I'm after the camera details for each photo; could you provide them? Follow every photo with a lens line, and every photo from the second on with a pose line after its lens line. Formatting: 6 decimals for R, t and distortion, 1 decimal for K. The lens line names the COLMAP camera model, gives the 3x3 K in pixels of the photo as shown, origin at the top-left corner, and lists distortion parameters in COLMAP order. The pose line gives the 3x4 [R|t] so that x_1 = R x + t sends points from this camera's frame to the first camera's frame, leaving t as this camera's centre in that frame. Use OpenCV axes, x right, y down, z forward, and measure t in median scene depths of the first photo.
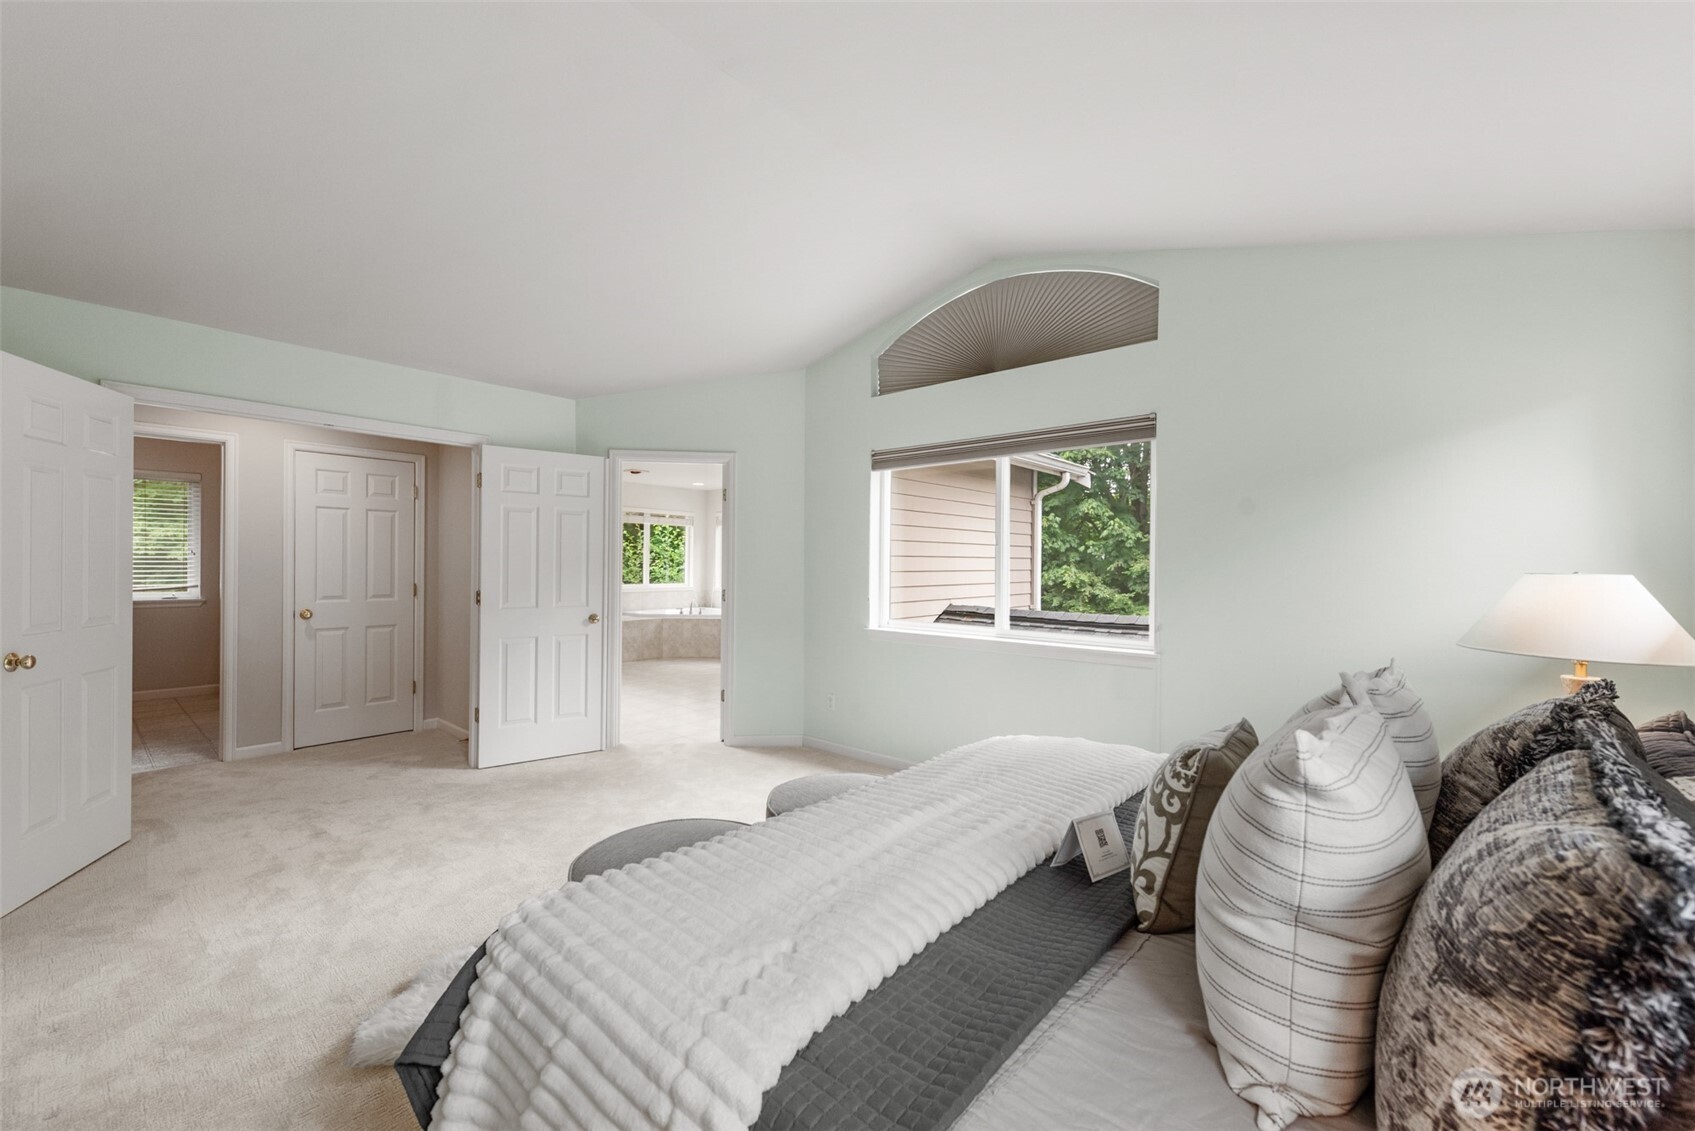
lens RADIAL K [[668.4, 0, 844.0], [0, 668.4, 562.4], [0, 0, 1]] dist [0.006902, -0.003591]
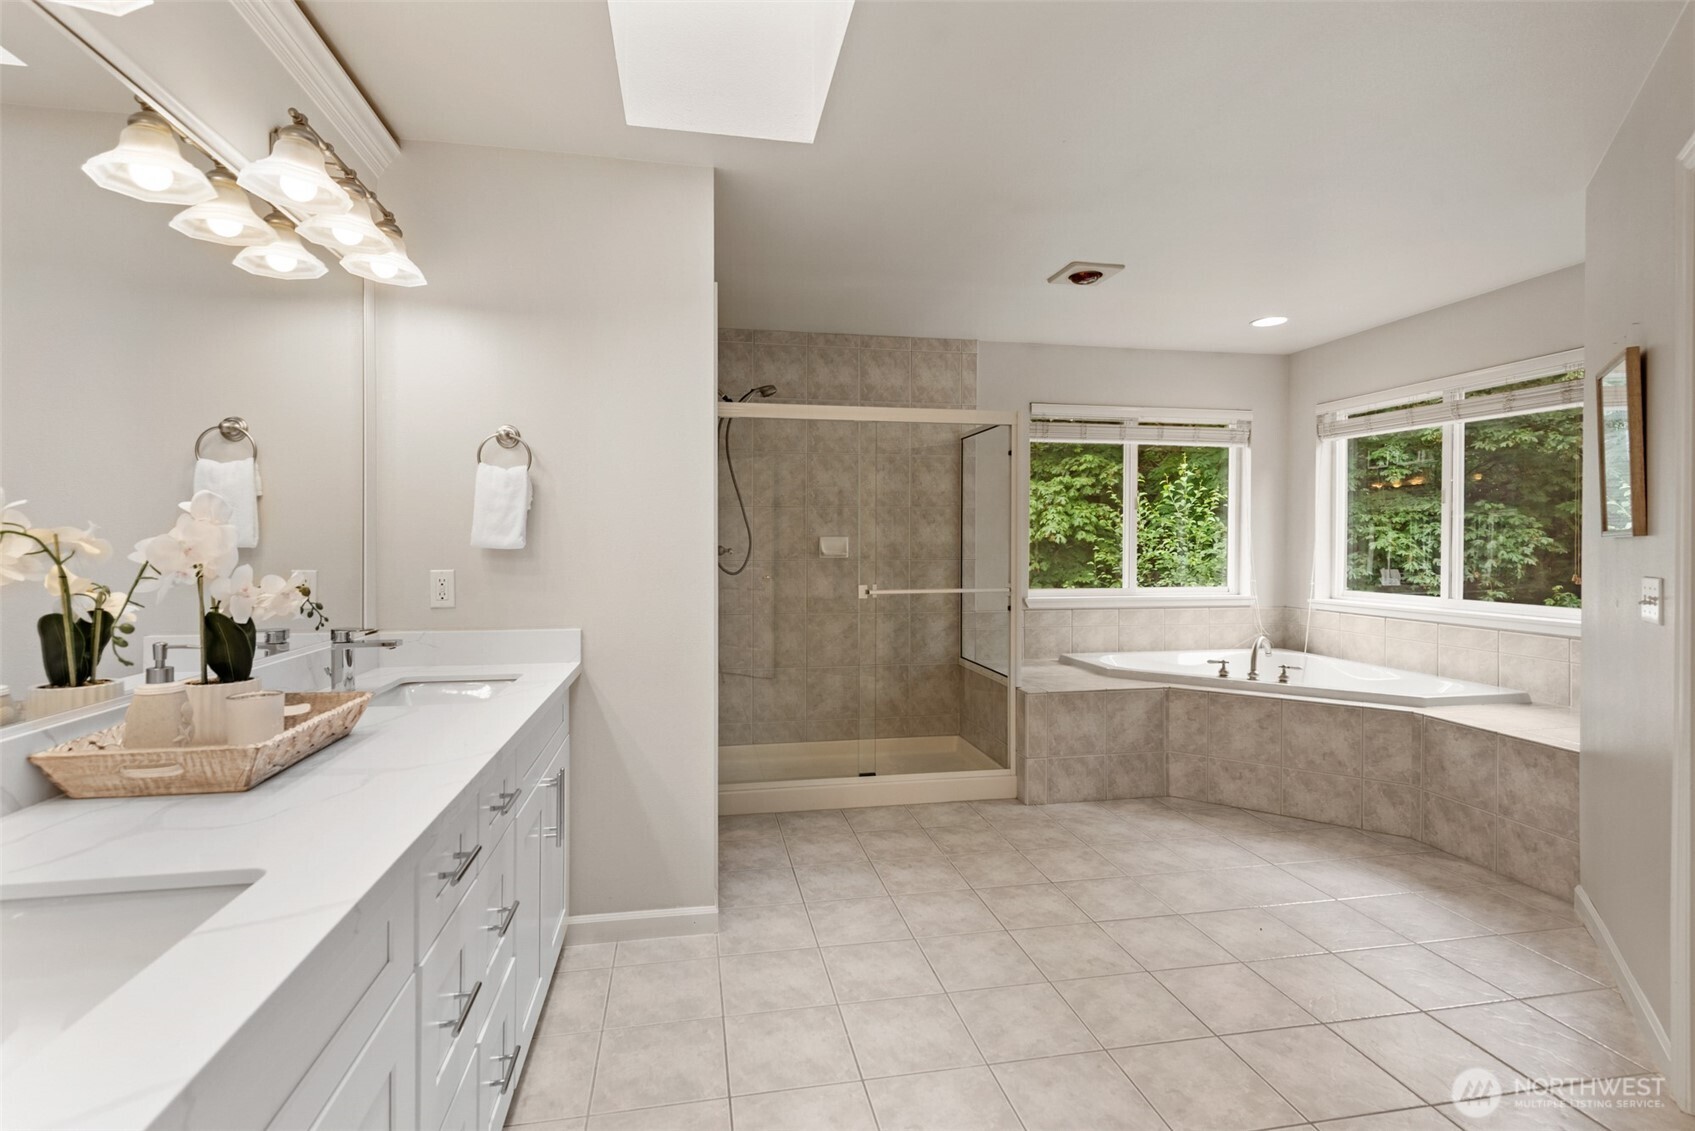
lens RADIAL K [[794.6, 0, 839.8], [0, 794.6, 546.7], [0, 0, 1]] dist [0.006407, 0.000396]
pose [[0.784786, -0.005897, -0.619738, -0.133746], [0.005316, 0.999982, -0.002784, 0.007306], [0.619743, -0.001109, 0.784804, 0.514490]]
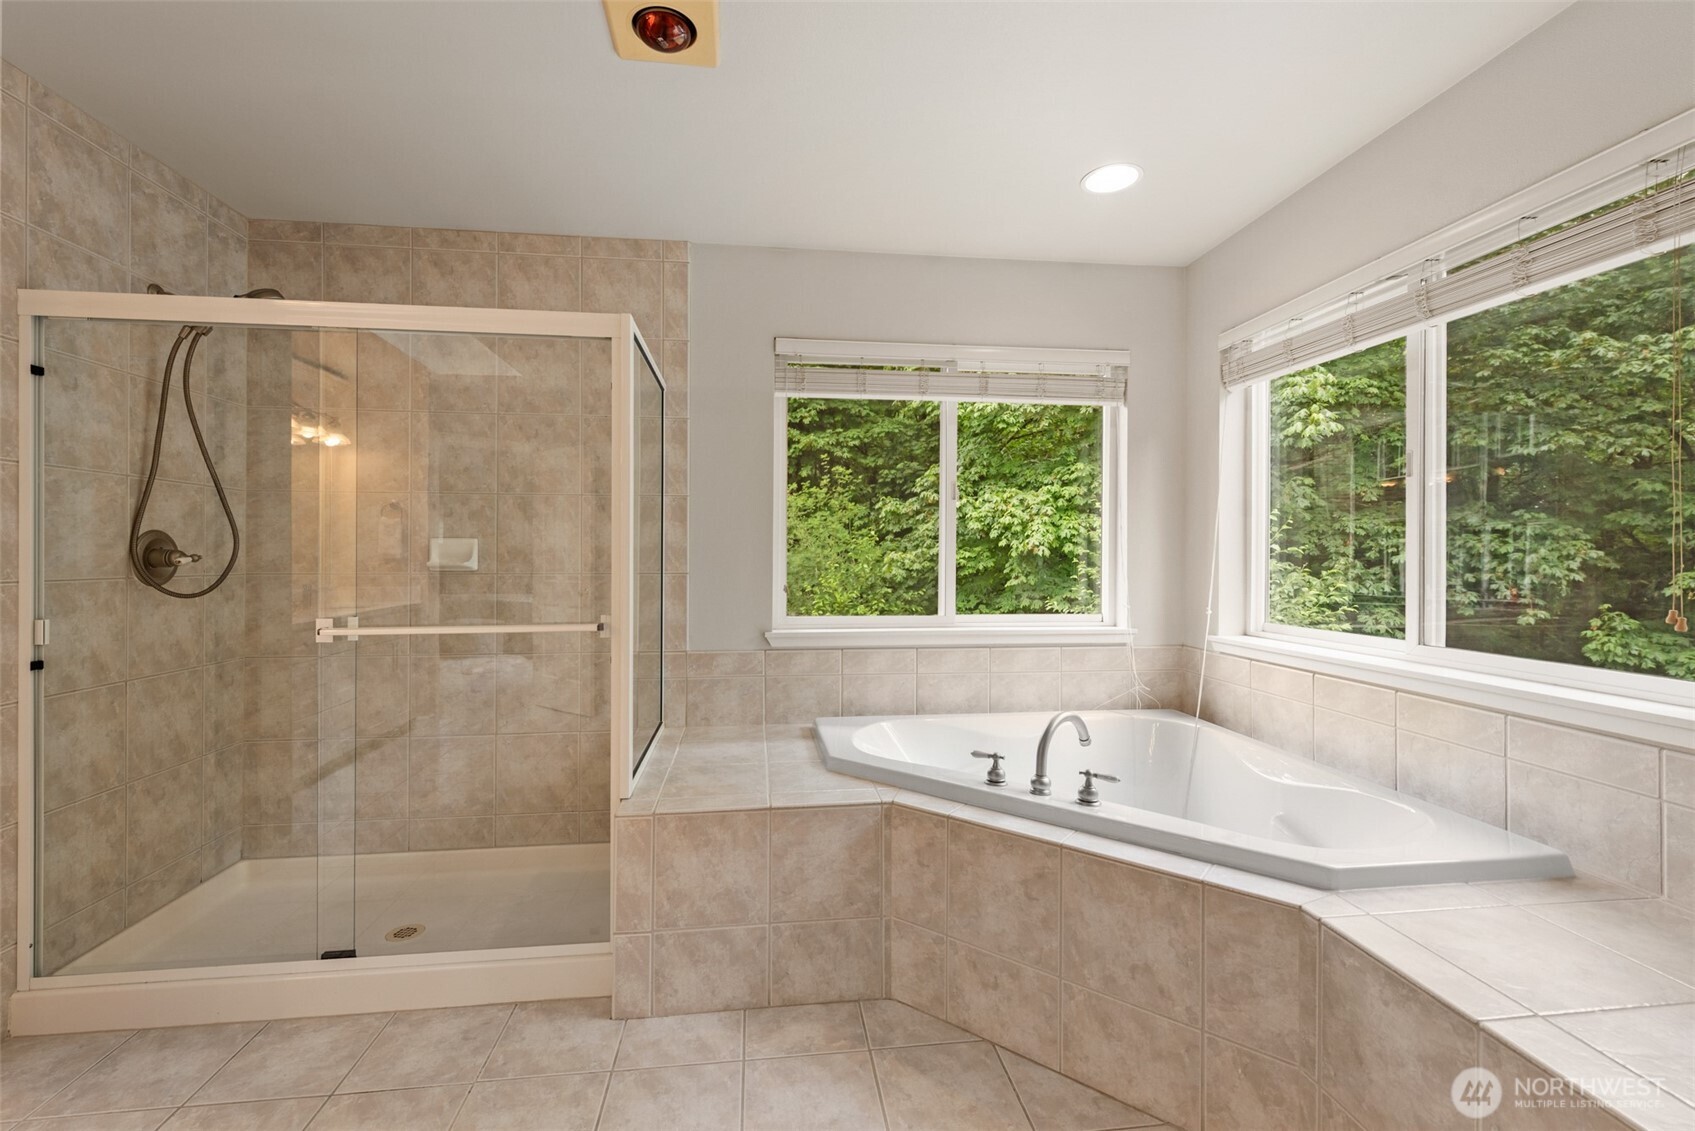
lens RADIAL K [[734.4, 0, 855.6], [0, 734.4, 556.2], [0, 0, 1]] dist [0.008680, -0.002335]
pose [[0.745632, -0.009768, -0.666287, -0.121248], [0.004222, 0.999942, -0.009934, 0.010503], [0.666345, 0.004594, 0.745629, 0.768513]]
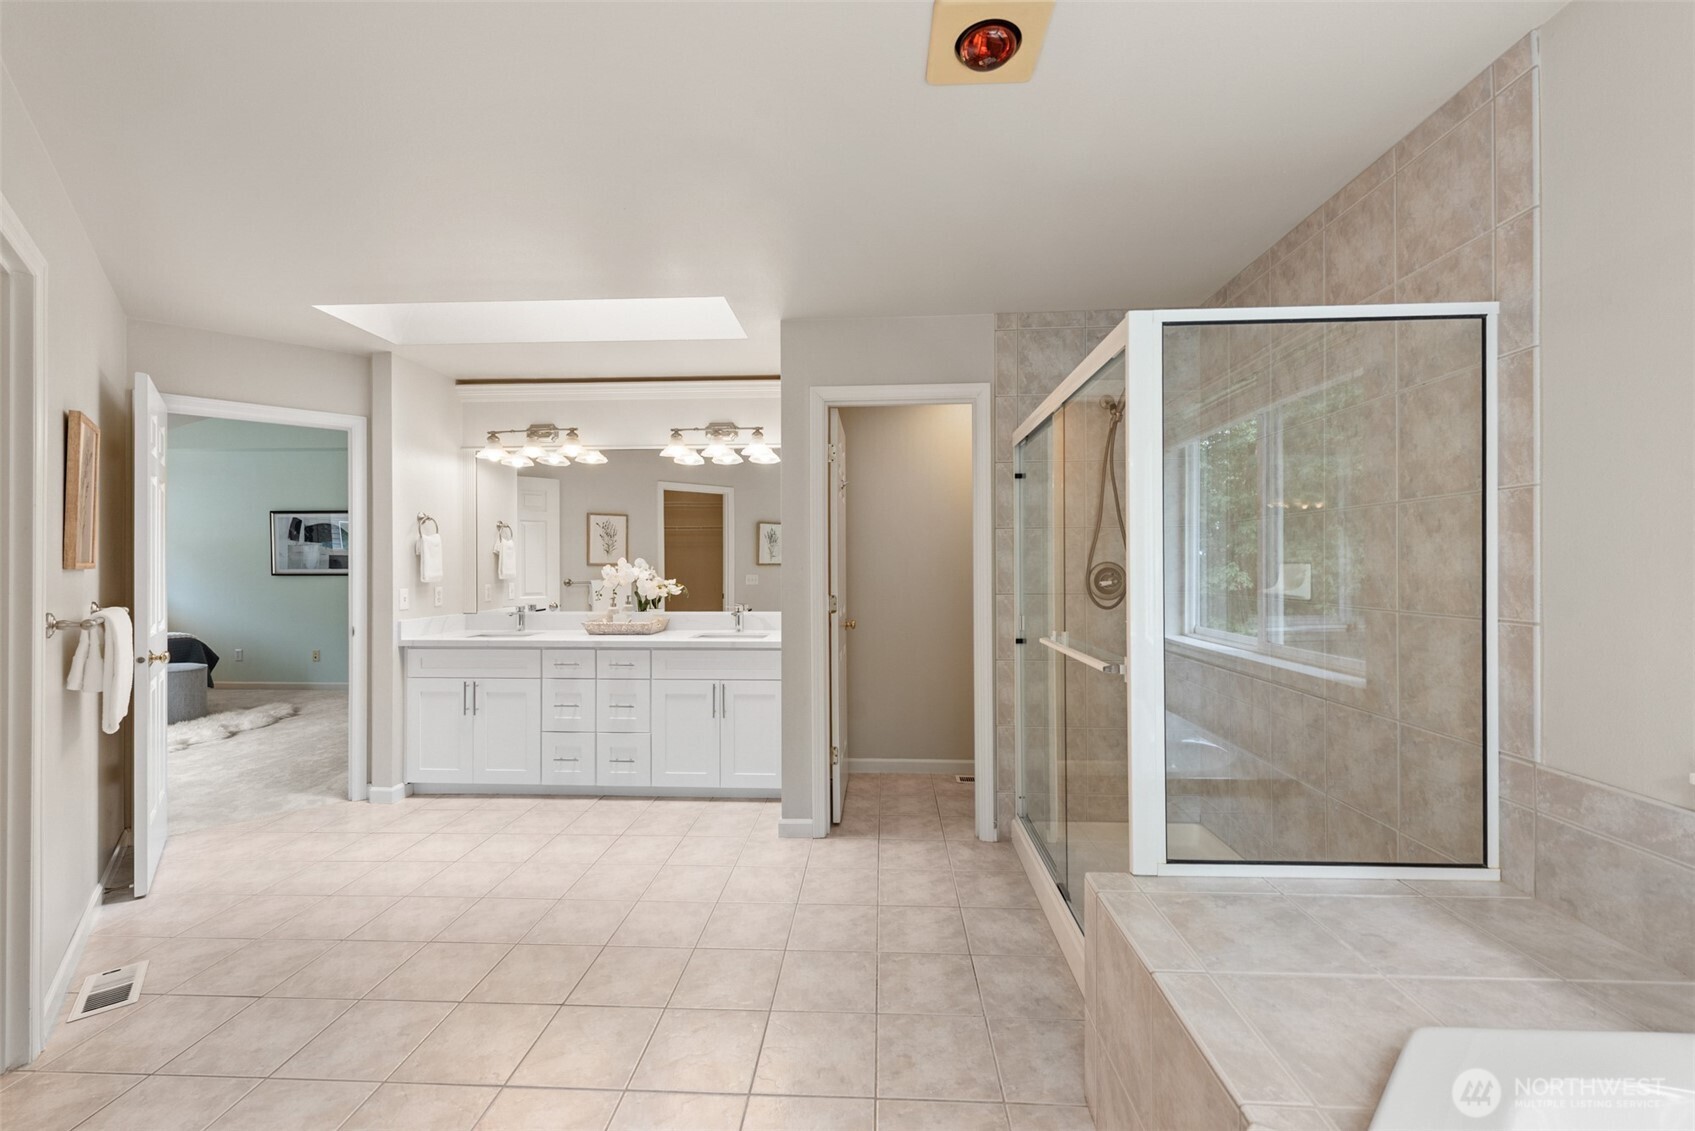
lens RADIAL K [[668.4, 0, 831.6], [0, 668.4, 565.0], [0, 0, 1]] dist [0.006902, -0.003591]
pose [[-0.796409, -0.009367, -0.604686, -0.151316], [-0.007044, 0.999956, -0.006213, 0.003089], [0.604717, -0.000688, -0.796440, 0.965967]]
